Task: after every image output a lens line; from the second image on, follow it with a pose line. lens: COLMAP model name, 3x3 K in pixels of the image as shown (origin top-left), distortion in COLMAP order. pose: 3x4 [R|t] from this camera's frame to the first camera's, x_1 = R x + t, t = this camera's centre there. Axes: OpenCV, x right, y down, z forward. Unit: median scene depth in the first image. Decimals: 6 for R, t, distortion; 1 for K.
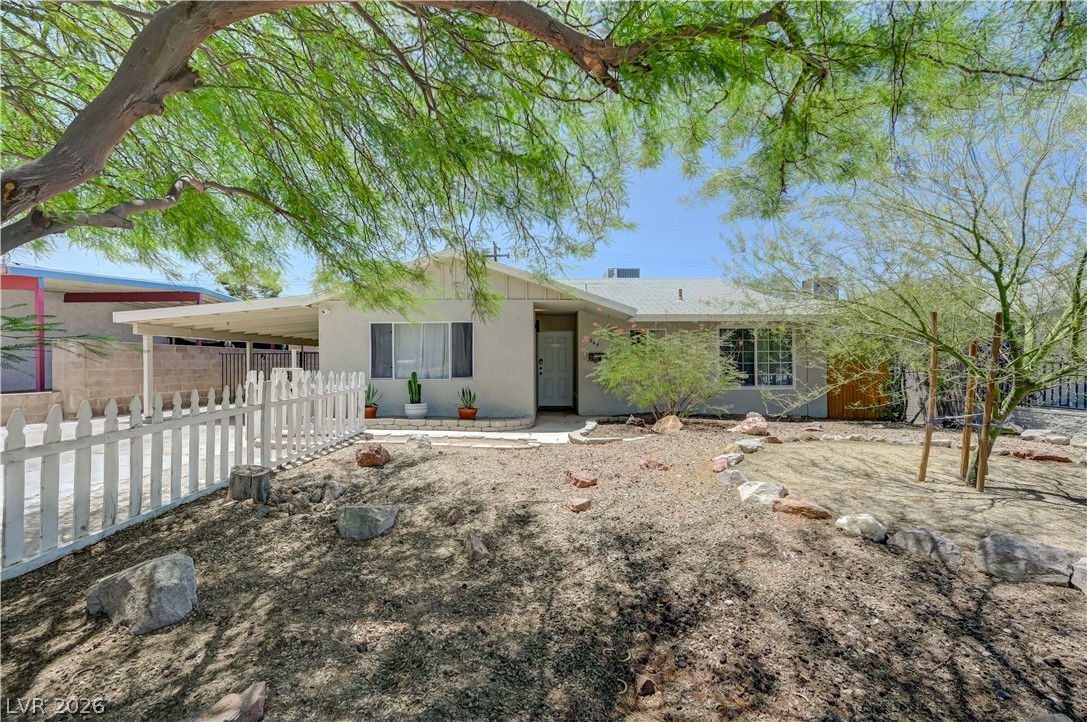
lens RADIAL K [[464.4, 0, 547.3], [0, 464.4, 356.2], [0, 0, 1]] dist [-0.001103, -0.000947]
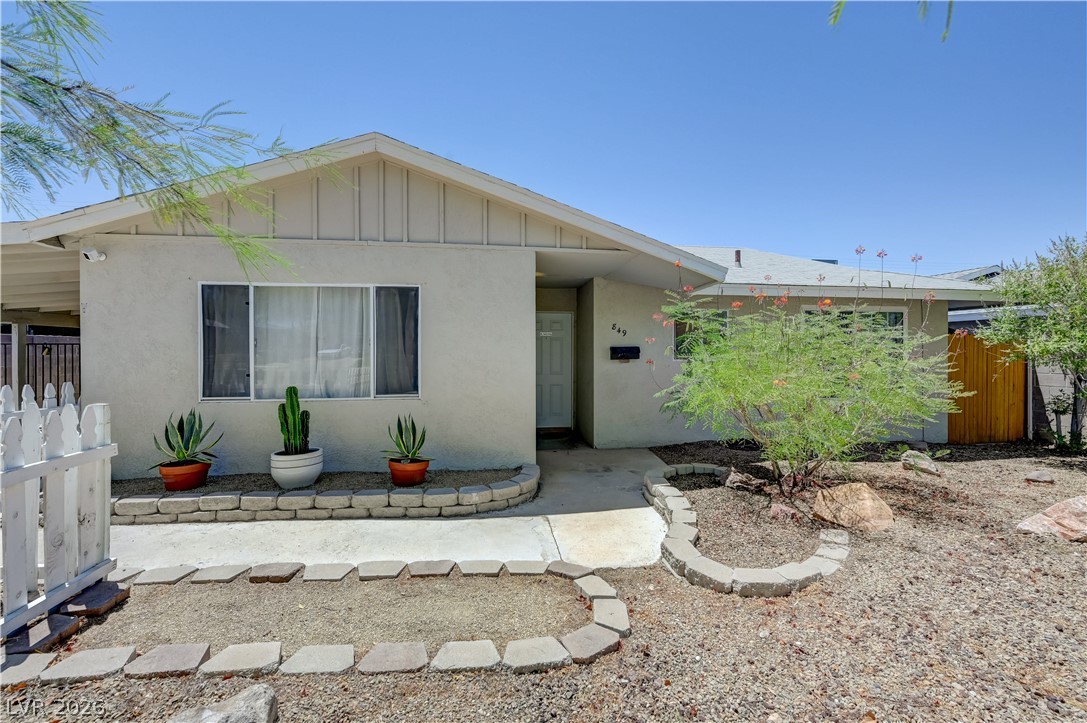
lens RADIAL K [[464.4, 0, 544.3], [0, 464.4, 354.5], [0, 0, 1]] dist [-0.001103, -0.000947]
pose [[0.991999, 0.003358, 0.126203, -0.088025], [-0.005681, 0.999821, 0.018054, -0.008440], [-0.126119, -0.018627, 0.991840, 0.477529]]
